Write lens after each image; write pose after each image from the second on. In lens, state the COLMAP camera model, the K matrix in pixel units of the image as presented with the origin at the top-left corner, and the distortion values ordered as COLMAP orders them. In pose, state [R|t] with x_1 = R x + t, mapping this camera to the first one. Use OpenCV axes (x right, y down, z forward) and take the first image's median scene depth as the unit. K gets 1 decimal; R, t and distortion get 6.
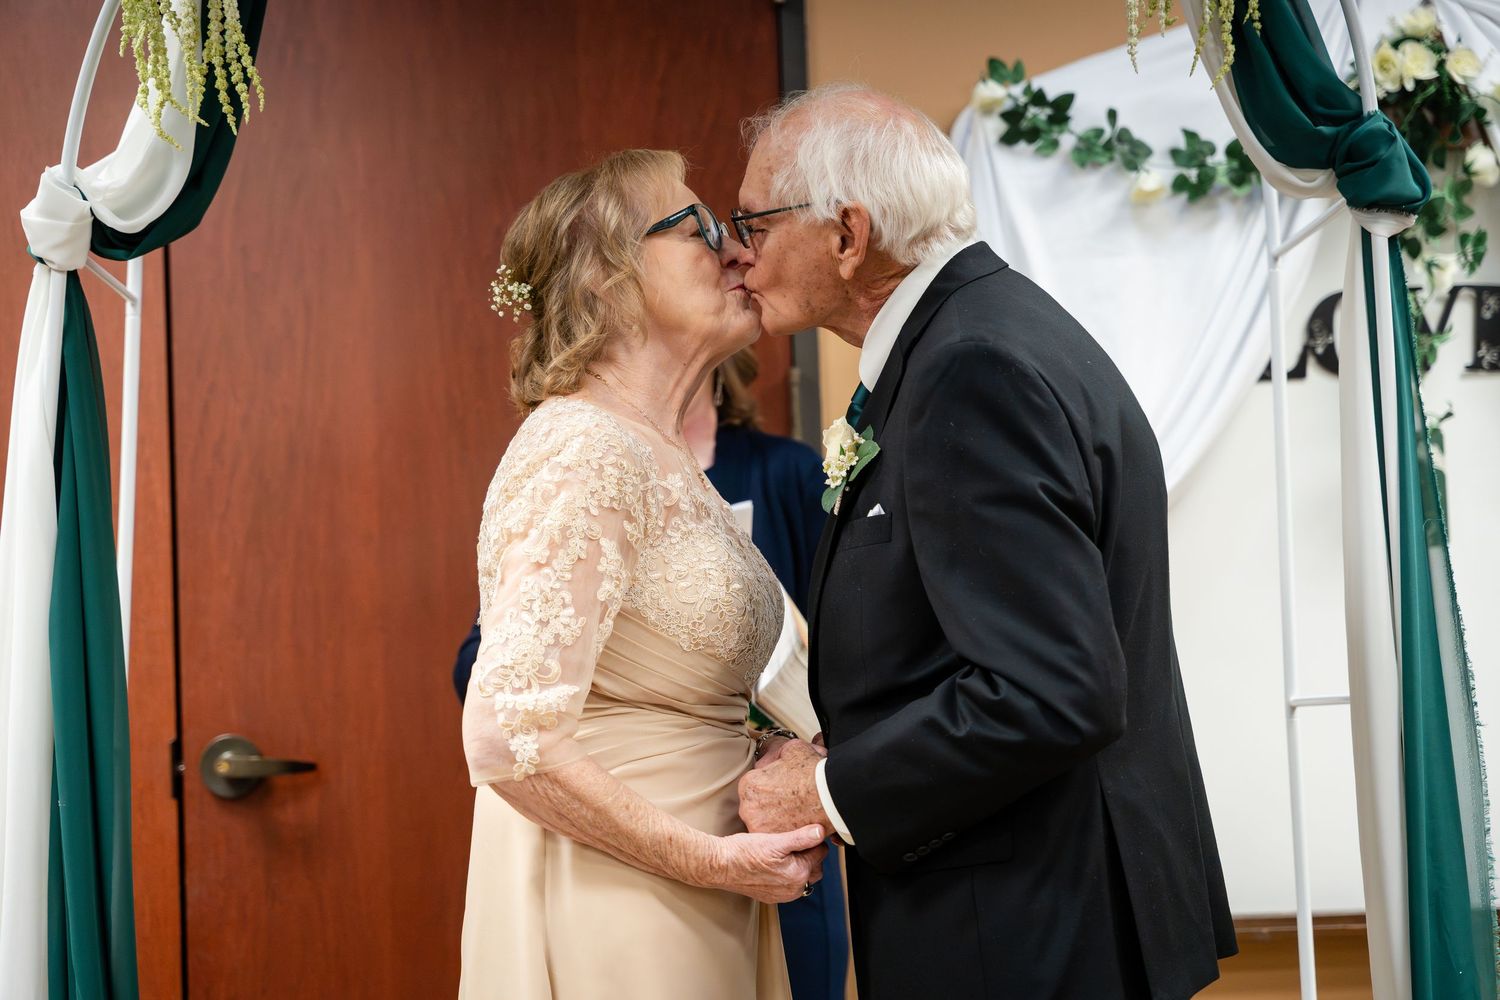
lens RADIAL K [[2977.2, 0, 756.4], [0, 2977.2, 502.1], [0, 0, 1]] dist [0.049219, 0.000000]
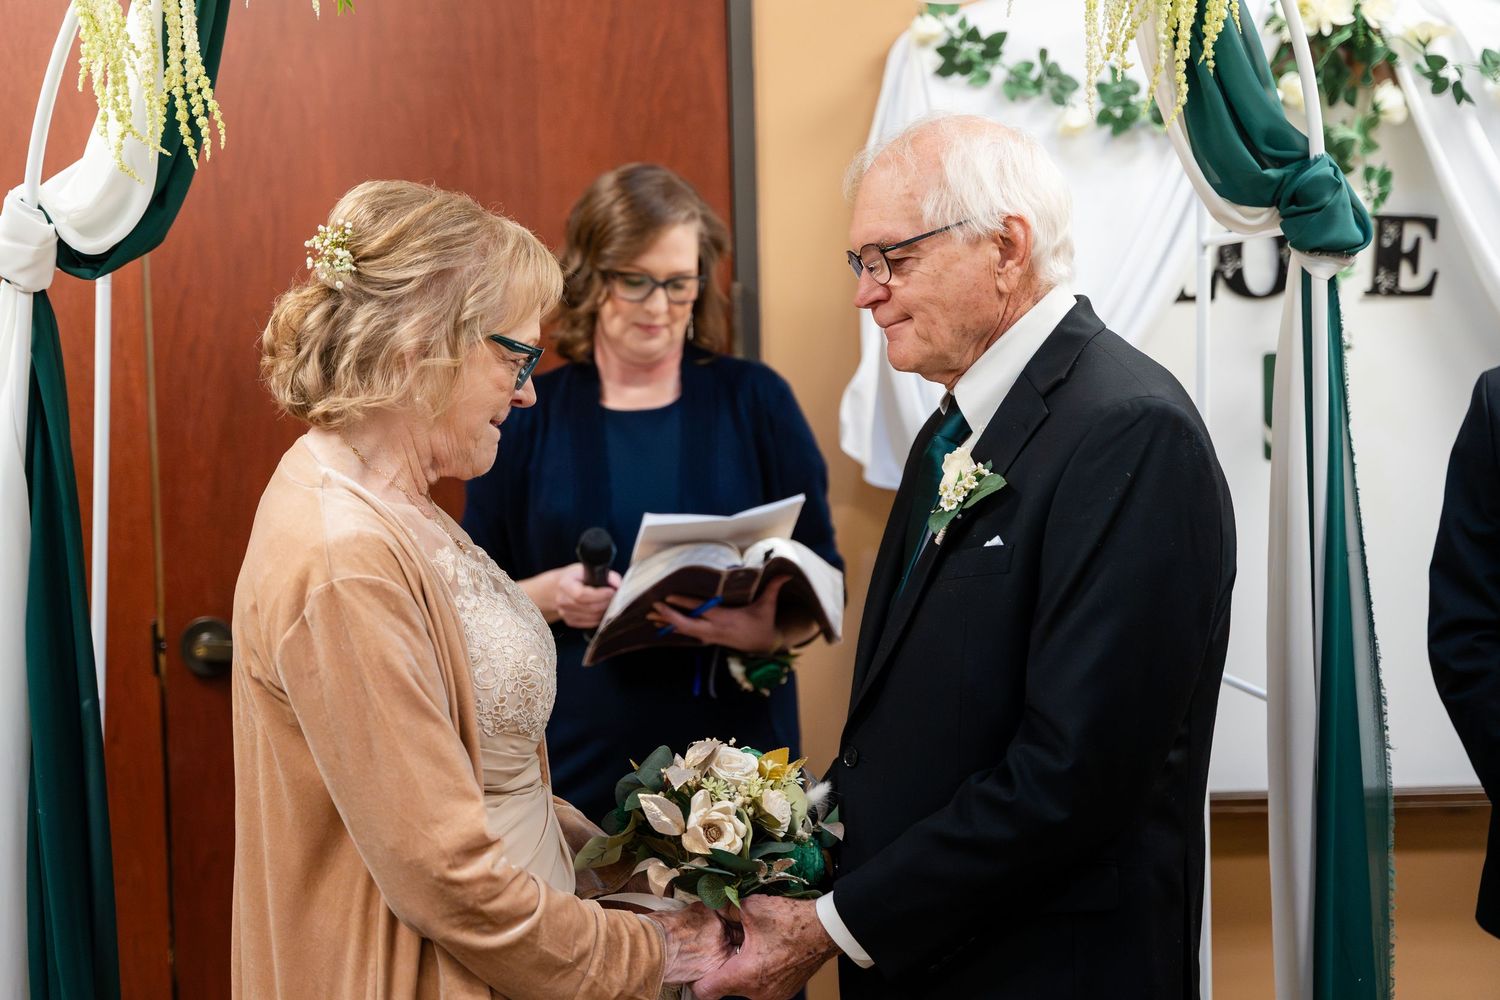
lens RADIAL K [[2518.1, 0, 722.4], [0, 2518.1, 531.4], [0, 0, 1]] dist [0.047796, 0.000000]
pose [[0.999658, 0.014430, 0.021821, -0.013830], [-0.017660, 0.987611, 0.155925, -0.132760], [-0.019301, -0.156257, 0.987528, 0.131299]]
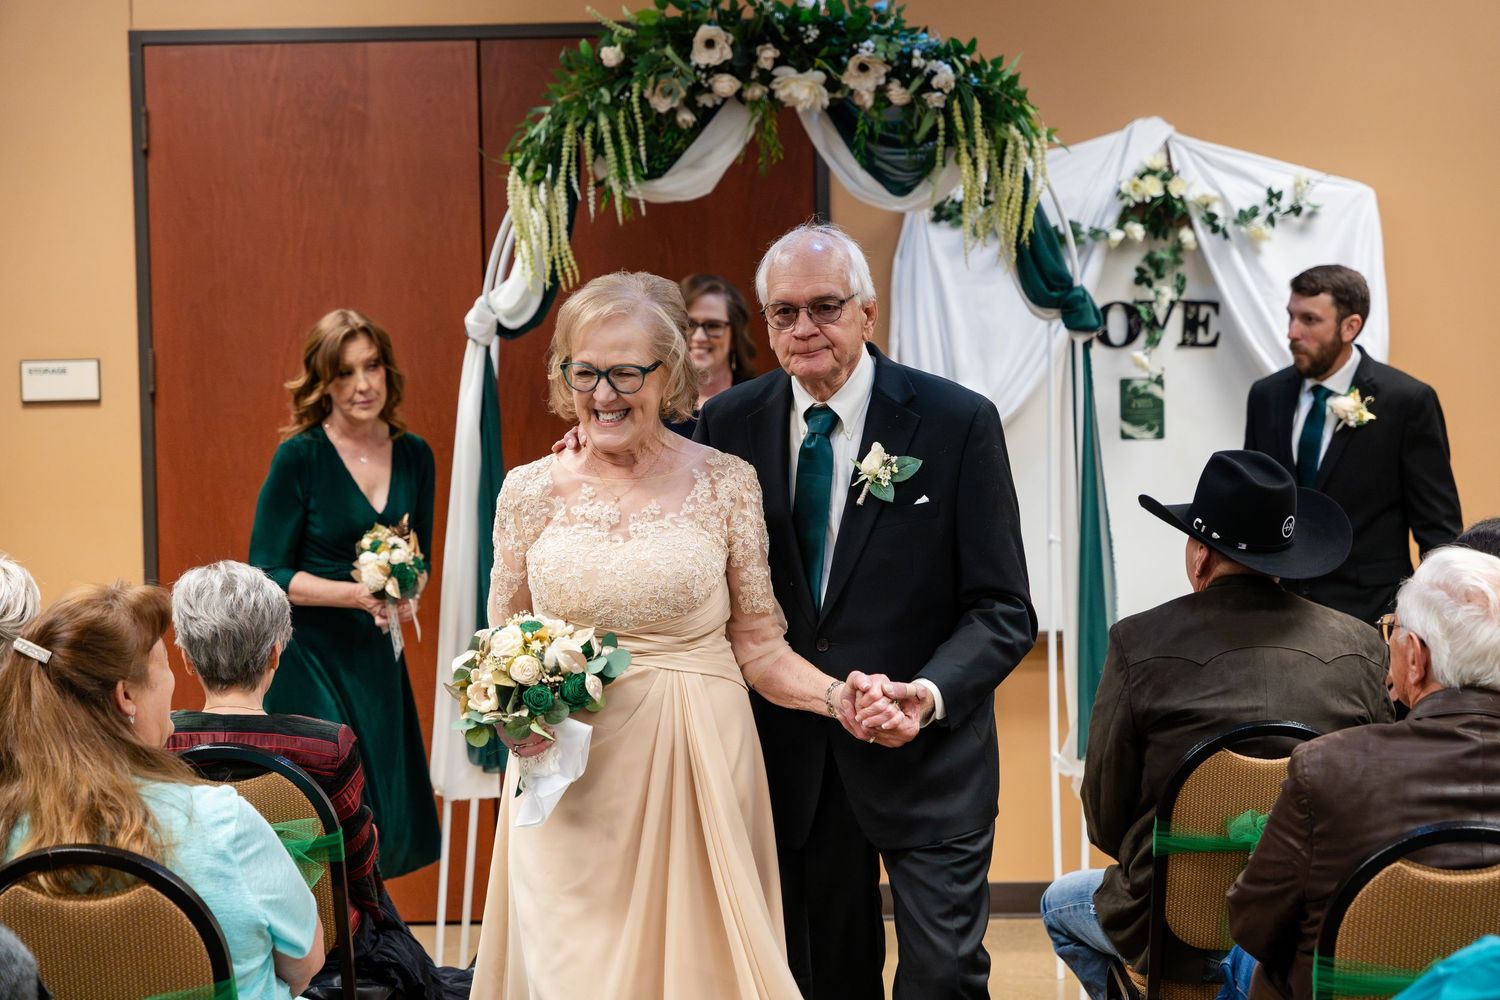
lens RADIAL K [[2977.2, 0, 748.0], [0, 2977.2, 498.0], [0, 0, 1]] dist [0.049219, 0.000000]
pose [[0.999531, 0.023372, -0.019785, 0.010378], [-0.020715, 0.991907, 0.125262, -0.242093], [0.022553, -0.124794, 0.991926, -1.187861]]
